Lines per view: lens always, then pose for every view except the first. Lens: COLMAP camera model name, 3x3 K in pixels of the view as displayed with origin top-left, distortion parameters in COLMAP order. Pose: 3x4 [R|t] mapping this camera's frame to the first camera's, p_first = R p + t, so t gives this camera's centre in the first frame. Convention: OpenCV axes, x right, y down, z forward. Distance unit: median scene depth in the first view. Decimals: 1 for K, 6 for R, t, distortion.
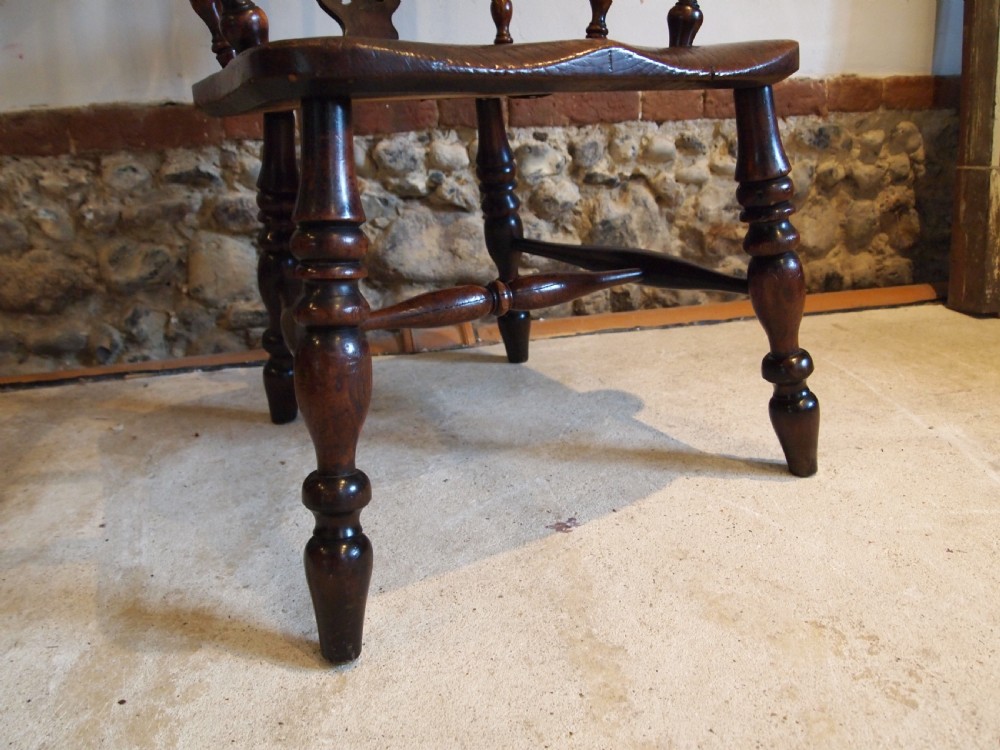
lens RADIAL K [[791.0, 0, 503.7], [0, 791.0, 374.1], [0, 0, 1]] dist [-0.051445, 0.003846]
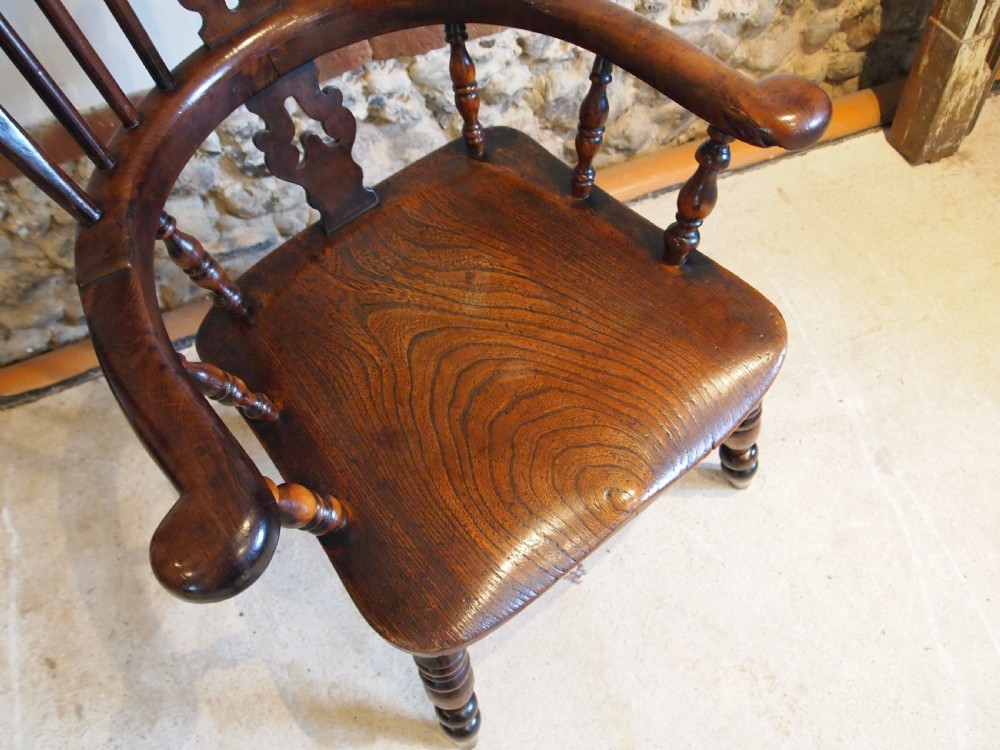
lens RADIAL K [[791.0, 0, 503.7], [0, 791.0, 374.1], [0, 0, 1]] dist [-0.051445, 0.003846]
pose [[0.985304, -0.158932, 0.062583, -0.049342], [0.079094, 0.749262, 0.657534, -0.606523], [-0.151394, -0.642921, 0.750821, 0.104724]]
